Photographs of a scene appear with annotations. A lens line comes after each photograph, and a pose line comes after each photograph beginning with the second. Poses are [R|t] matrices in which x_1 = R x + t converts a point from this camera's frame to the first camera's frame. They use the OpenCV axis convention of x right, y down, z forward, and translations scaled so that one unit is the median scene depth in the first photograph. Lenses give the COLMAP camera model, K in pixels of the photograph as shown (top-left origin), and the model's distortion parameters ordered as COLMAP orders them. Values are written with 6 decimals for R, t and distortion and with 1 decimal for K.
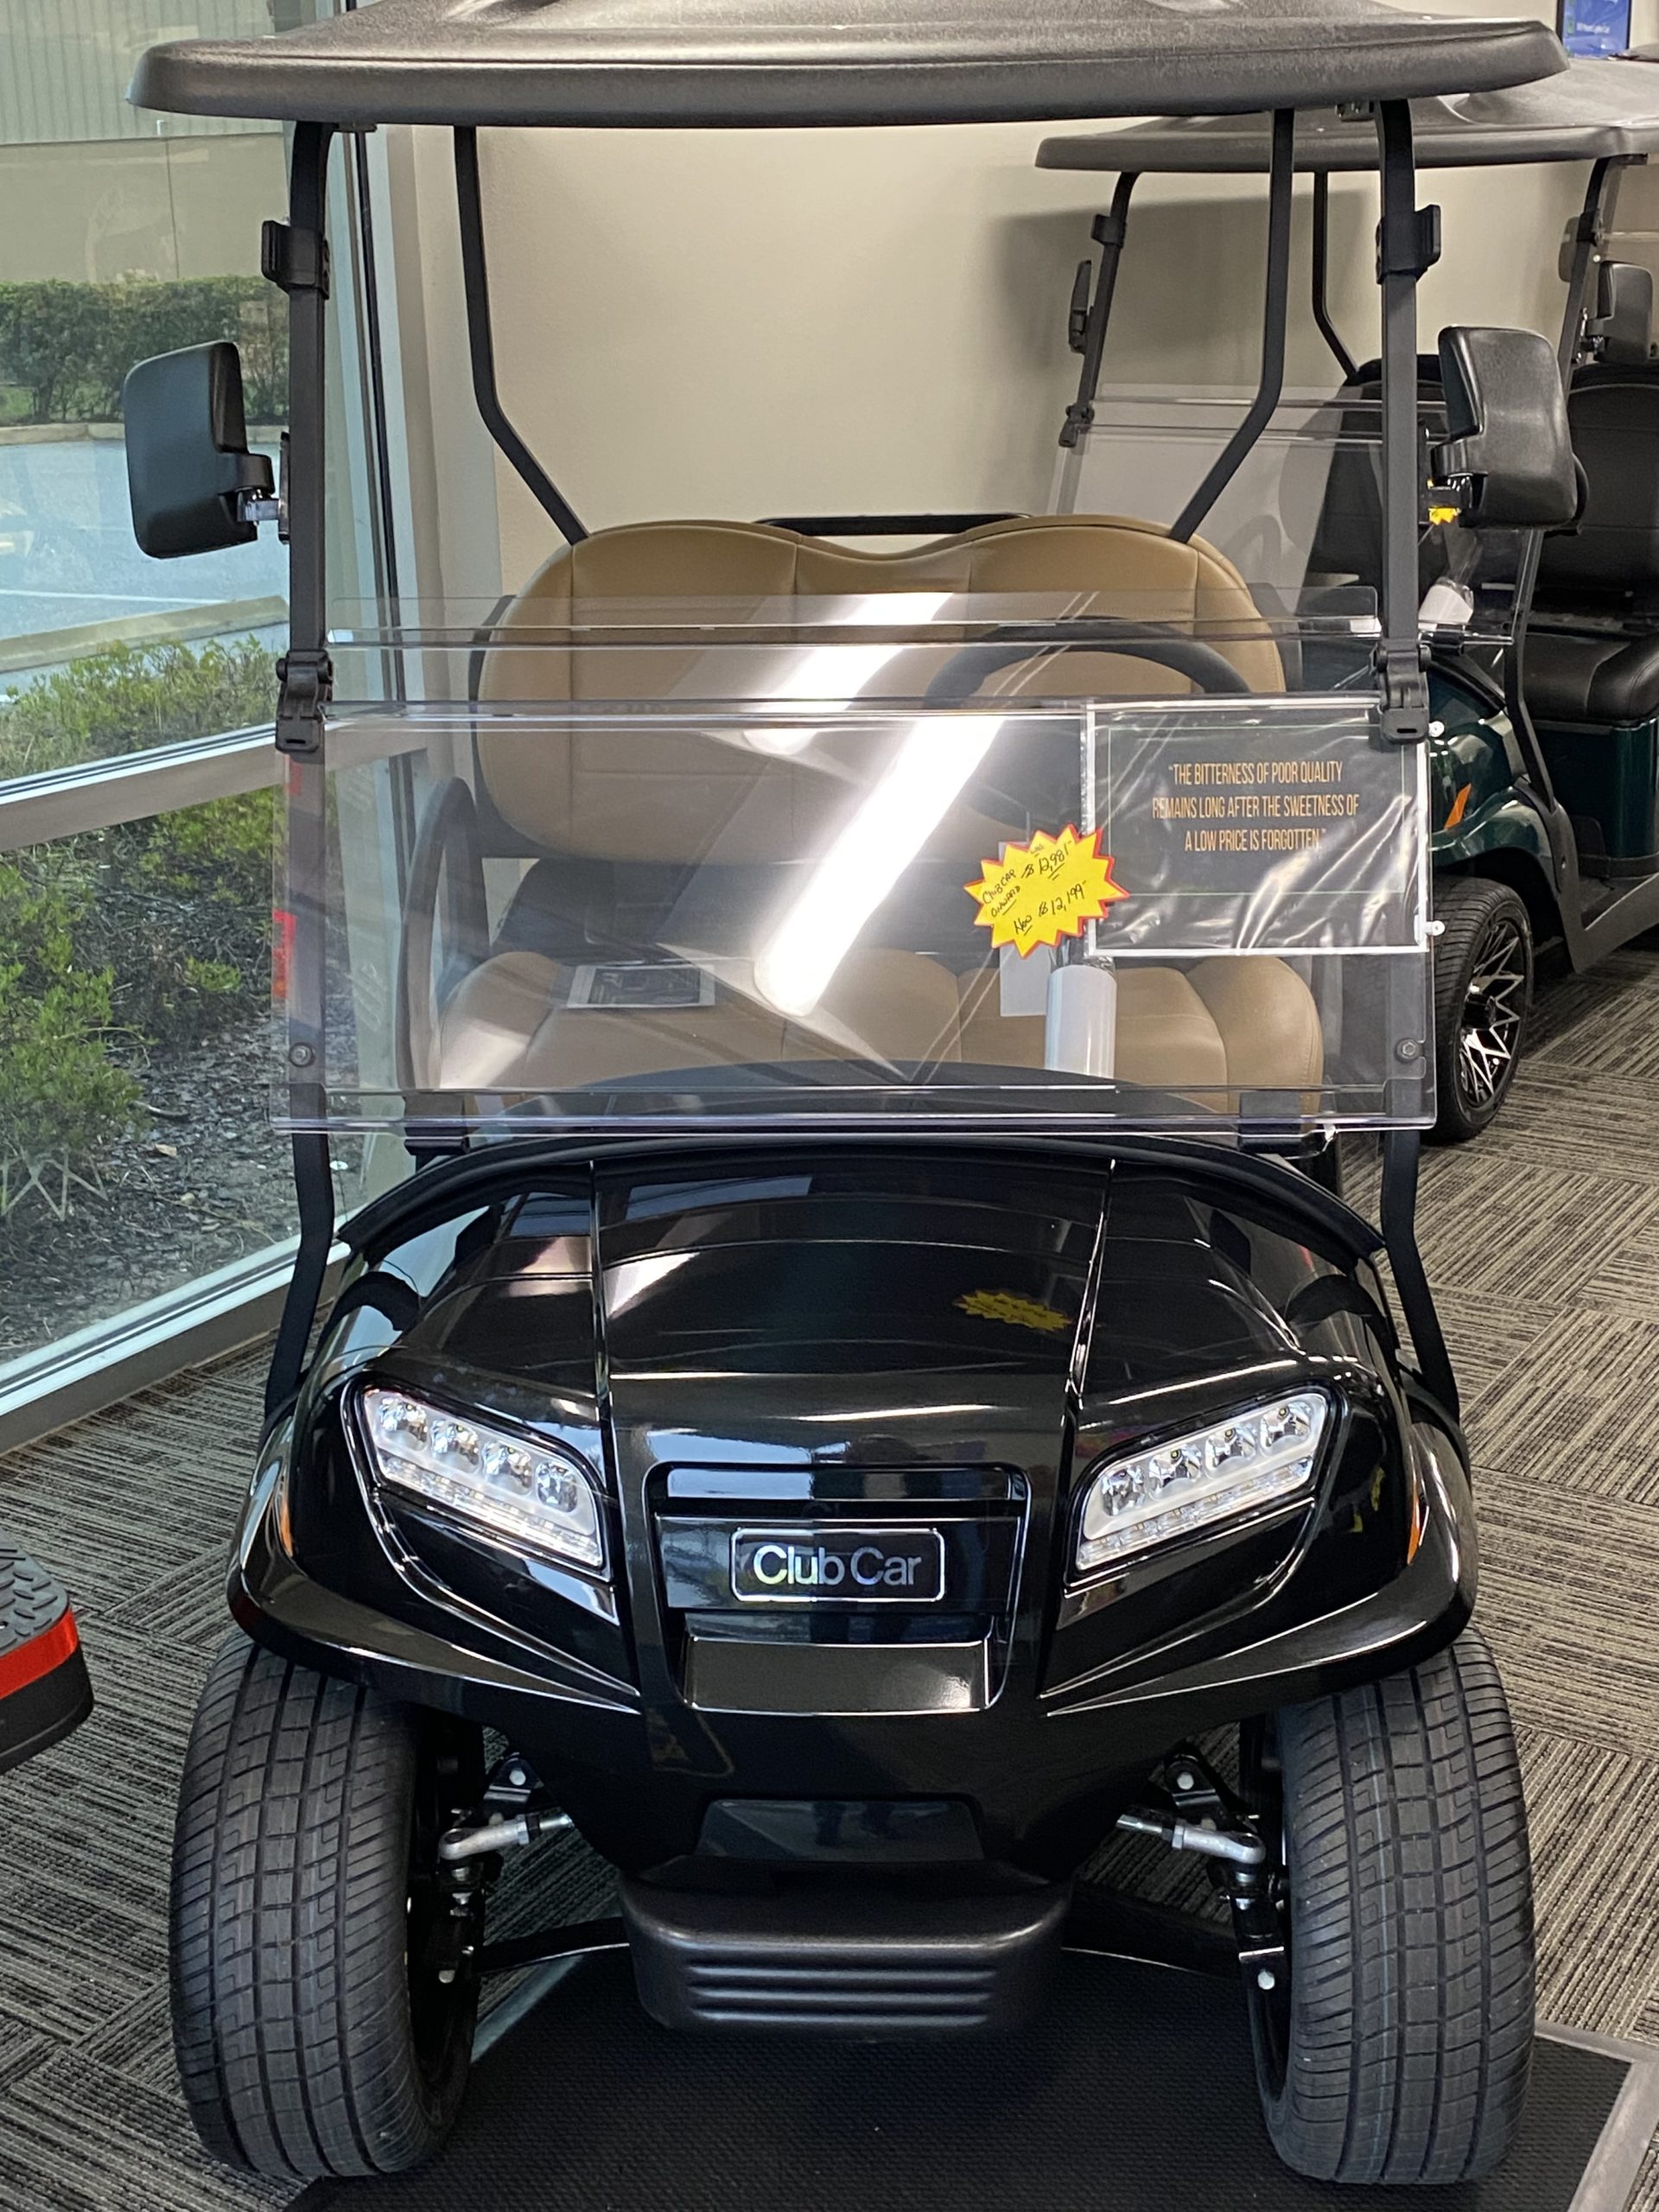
lens RADIAL K [[2770.7, 0, 810.4], [0, 2770.7, 1093.6], [0, 0, 1]] dist [0.048735, 0.000000]
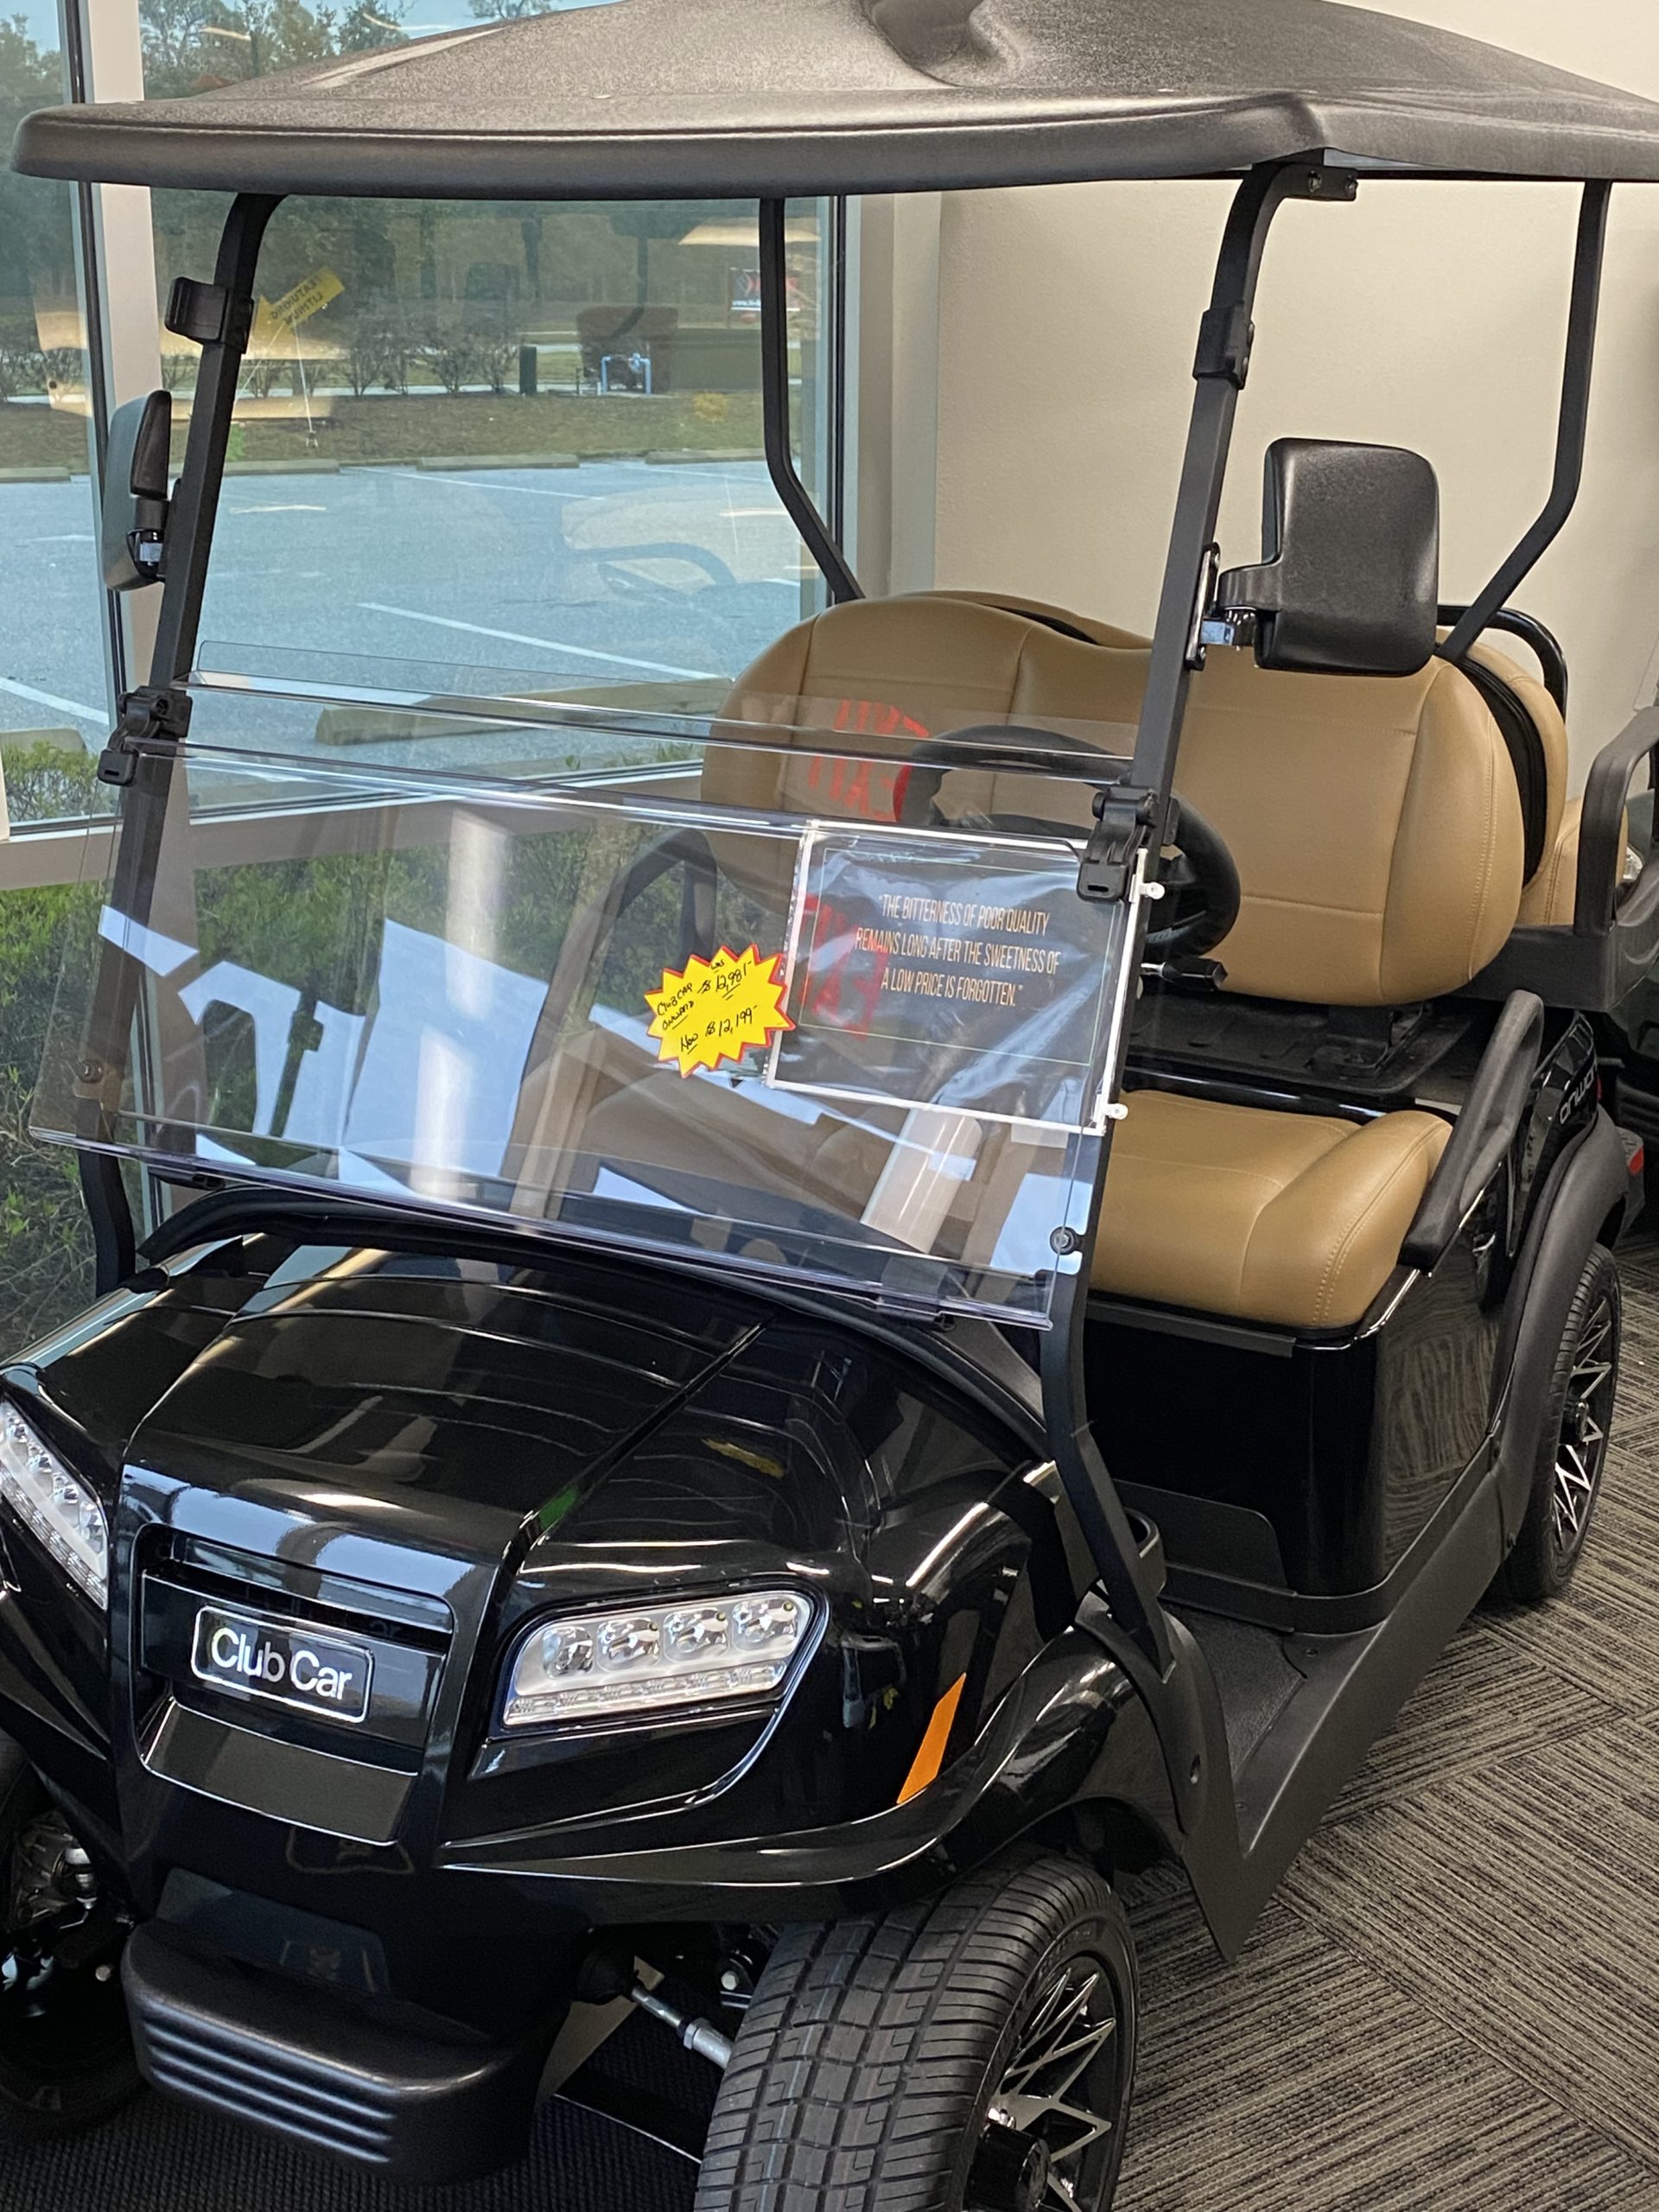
lens RADIAL K [[2770.7, 0, 872.8], [0, 2770.7, 1097.6], [0, 0, 1]] dist [0.048735, 0.000000]
pose [[0.920121, 0.145010, -0.363799, 0.503194], [-0.151246, 0.988430, 0.011457, -0.065619], [0.361251, 0.044481, 0.931407, 0.149790]]
